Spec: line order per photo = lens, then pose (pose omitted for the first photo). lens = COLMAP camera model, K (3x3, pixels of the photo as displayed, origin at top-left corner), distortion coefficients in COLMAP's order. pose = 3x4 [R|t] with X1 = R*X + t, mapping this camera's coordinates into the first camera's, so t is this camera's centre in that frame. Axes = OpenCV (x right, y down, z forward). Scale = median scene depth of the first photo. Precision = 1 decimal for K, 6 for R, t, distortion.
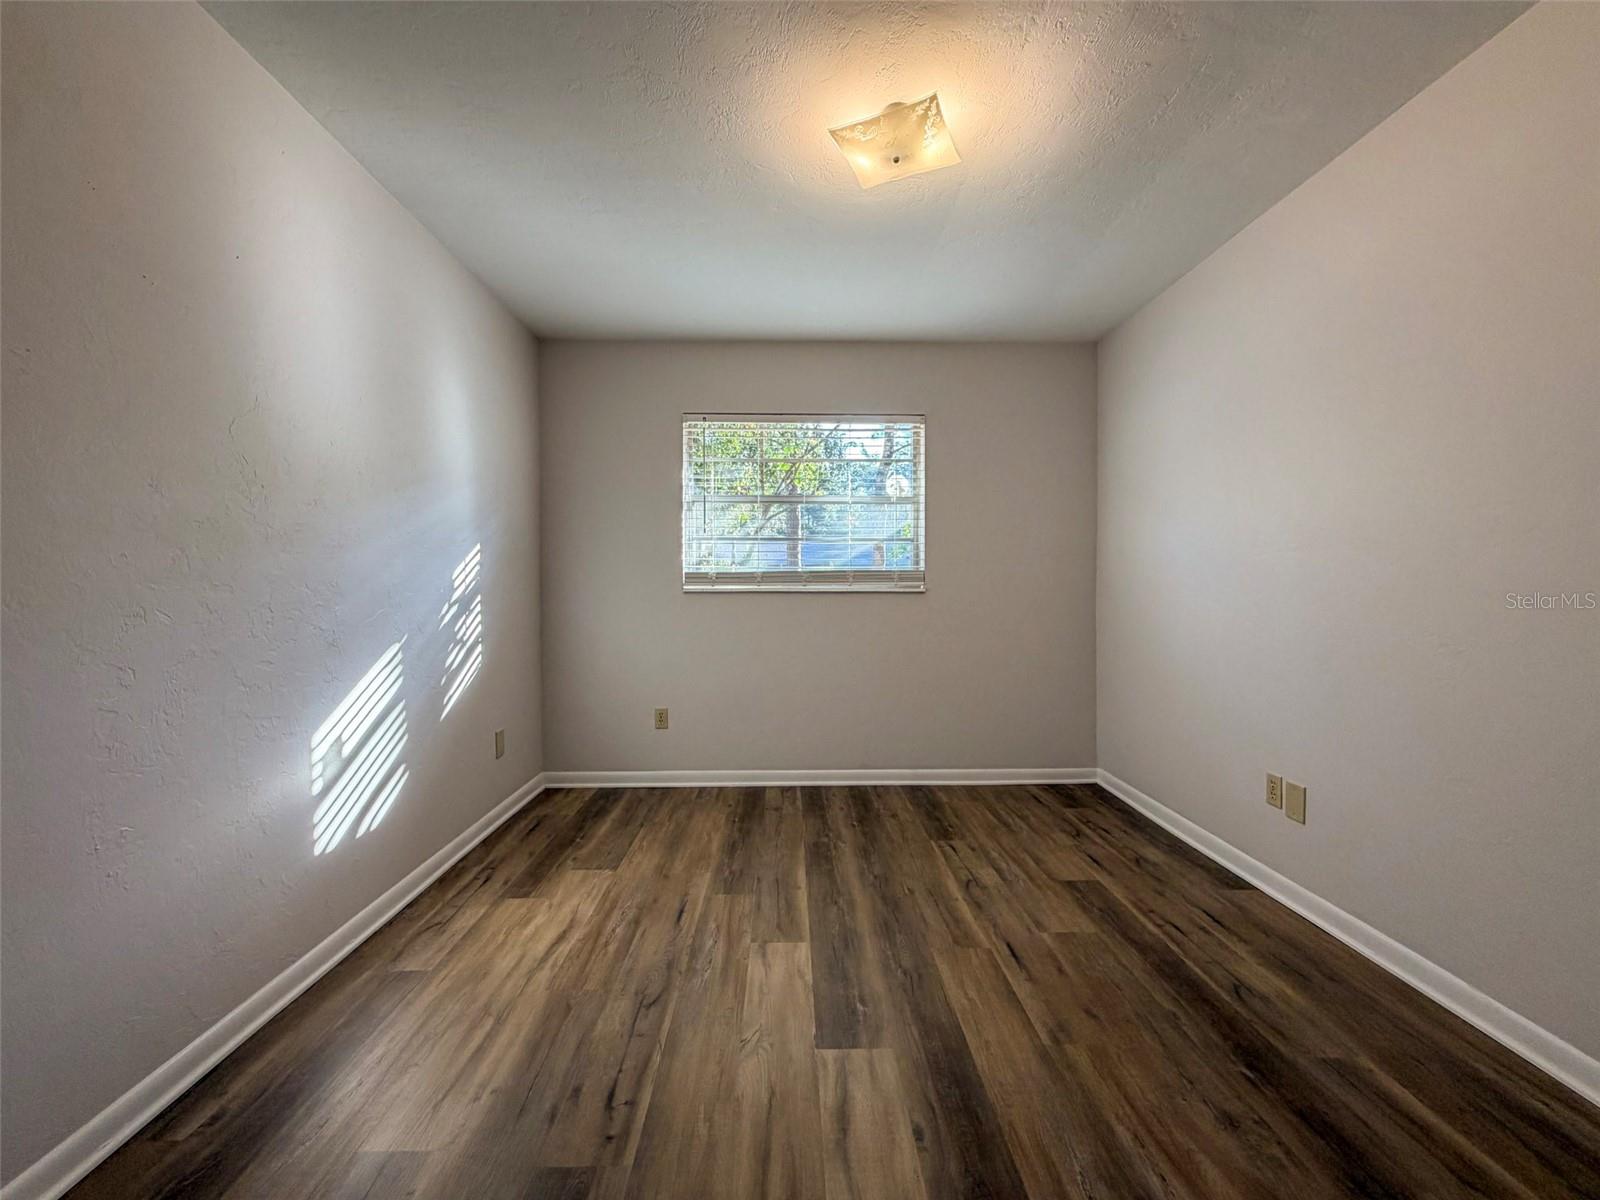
lens RADIAL K [[635.8, 0, 809.9], [0, 635.8, 597.5], [0, 0, 1]] dist [-0.000016, 0.000022]
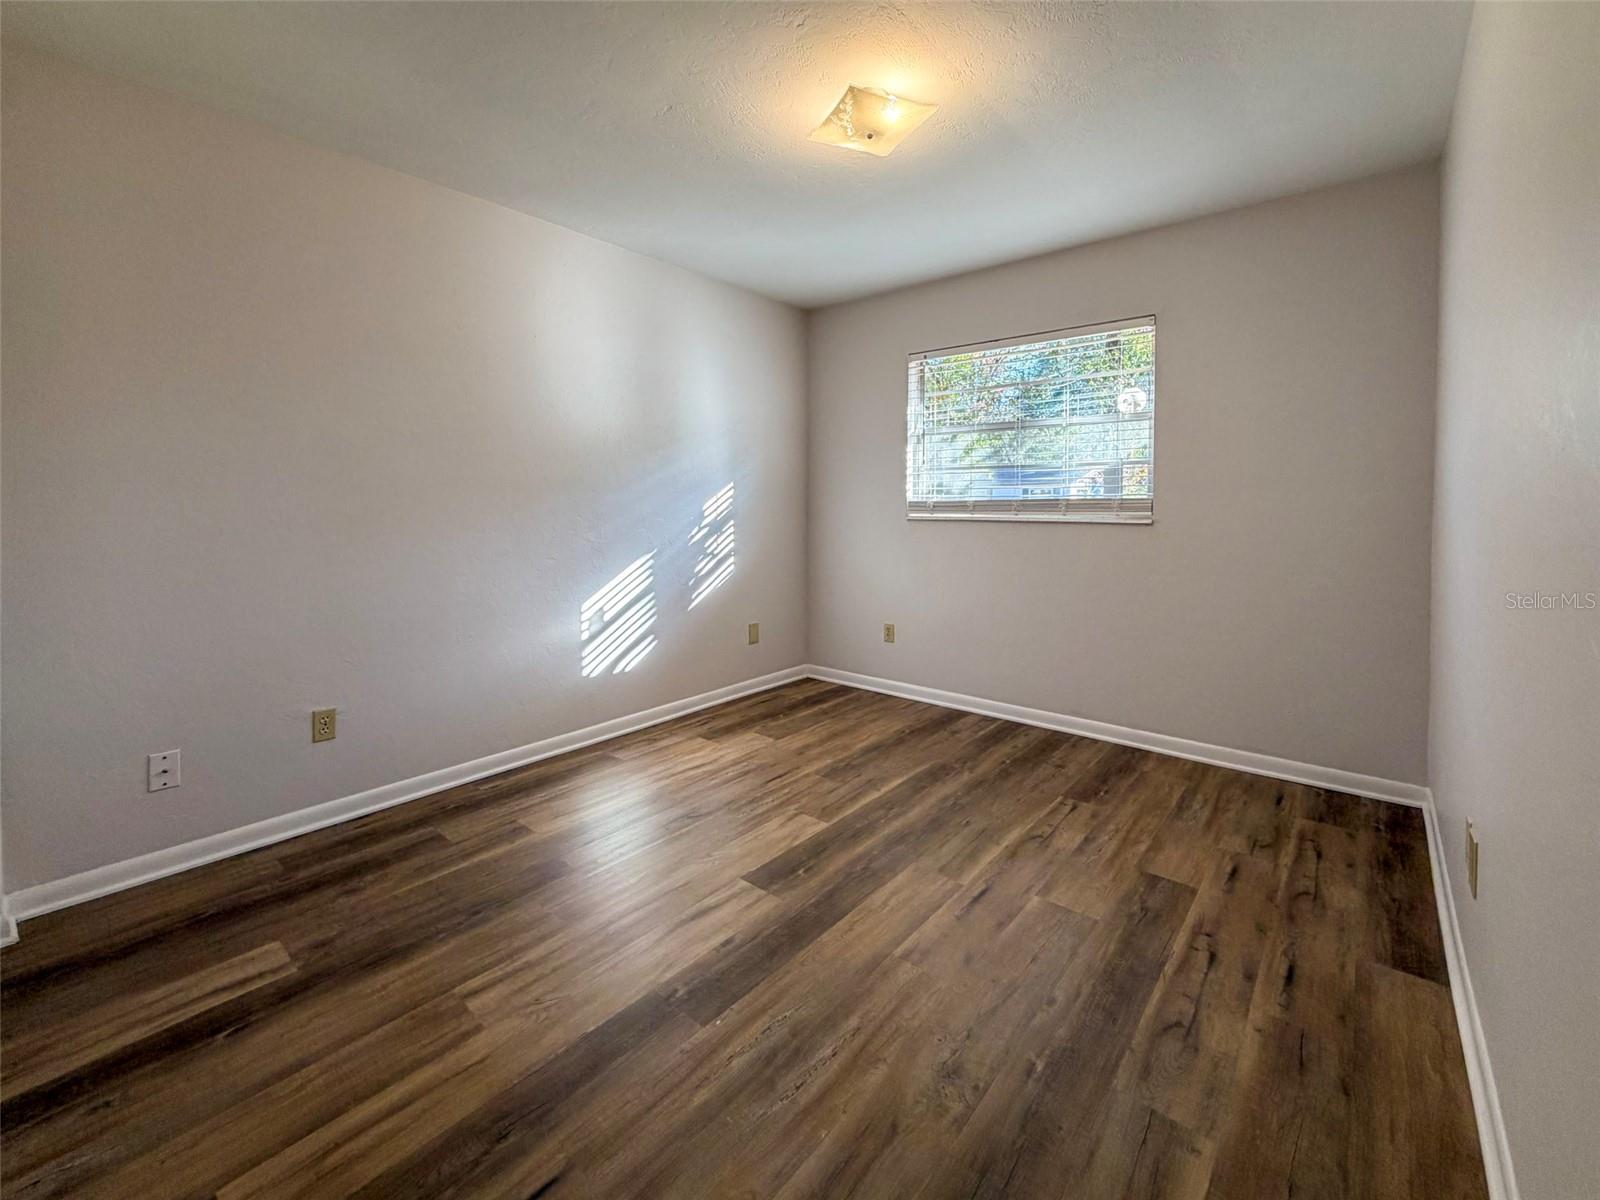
lens RADIAL K [[664.2, 0, 800.9], [0, 664.2, 531.9], [0, 0, 1]] dist [0.001133, -0.000088]
pose [[0.757098, 0.029227, -0.652647, 0.745276], [-0.013271, 0.999481, 0.029365, -0.033599], [0.653166, -0.013571, 0.757093, 0.042018]]
